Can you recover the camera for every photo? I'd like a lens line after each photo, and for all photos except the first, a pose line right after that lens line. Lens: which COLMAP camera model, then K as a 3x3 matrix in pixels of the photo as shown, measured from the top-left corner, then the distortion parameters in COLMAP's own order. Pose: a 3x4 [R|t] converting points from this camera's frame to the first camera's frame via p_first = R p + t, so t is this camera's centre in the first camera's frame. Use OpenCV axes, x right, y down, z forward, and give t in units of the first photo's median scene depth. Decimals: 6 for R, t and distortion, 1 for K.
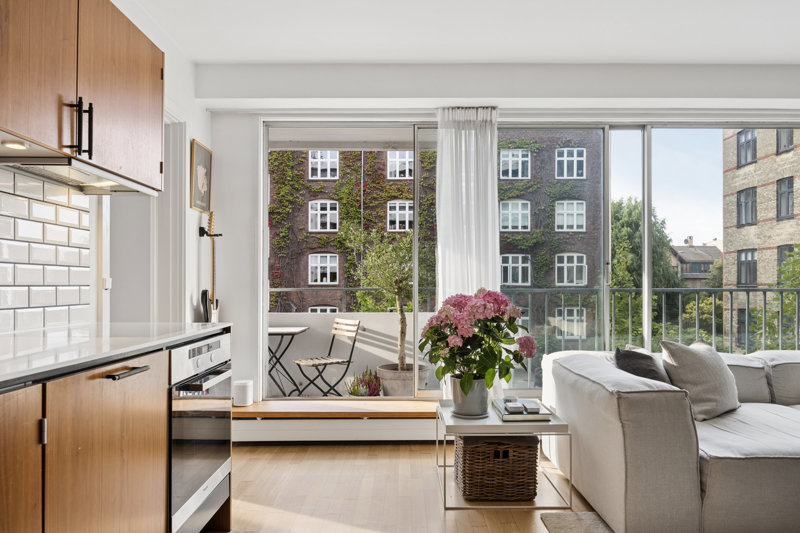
lens RADIAL K [[537.4, 0, 401.5], [0, 537.4, 284.5], [0, 0, 1]] dist [0.001673, -0.007081]
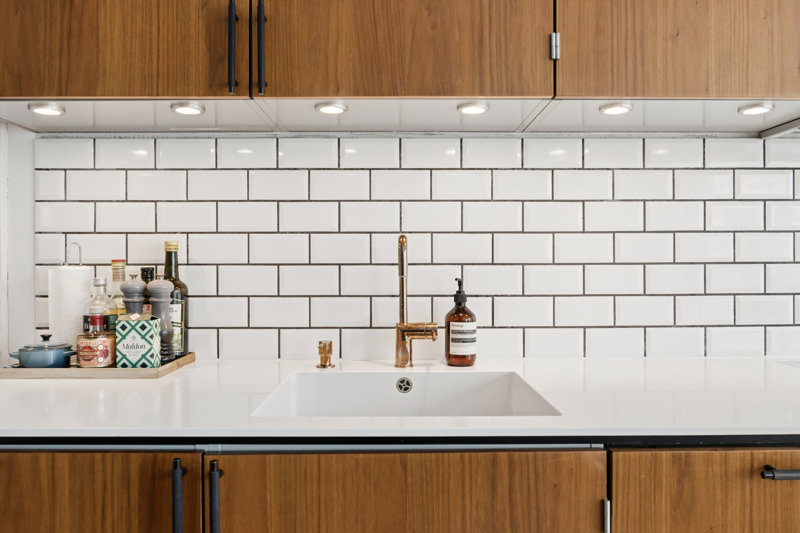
lens RADIAL K [[595.6, 0, 403.6], [0, 595.6, 267.7], [0, 0, 1]] dist [-0.019385, 0.000522]
pose [[0.006539, 0.005391, -0.999964, 0.040220], [0.007252, 0.999959, 0.005438, -0.021220], [0.999952, -0.007287, 0.006500, 0.216753]]
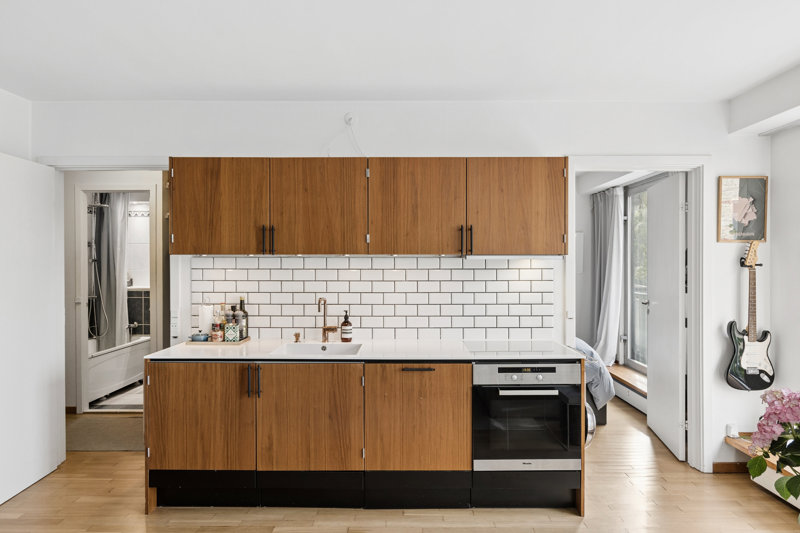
lens RADIAL K [[509.9, 0, 405.4], [0, 509.9, 266.9], [0, 0, 1]] dist [-0.000215, 0.000195]
pose [[-0.008388, 0.009548, -0.999919, 0.574402], [0.004028, 0.999947, 0.009515, -0.099059], [0.999957, -0.003948, -0.008426, 0.371740]]
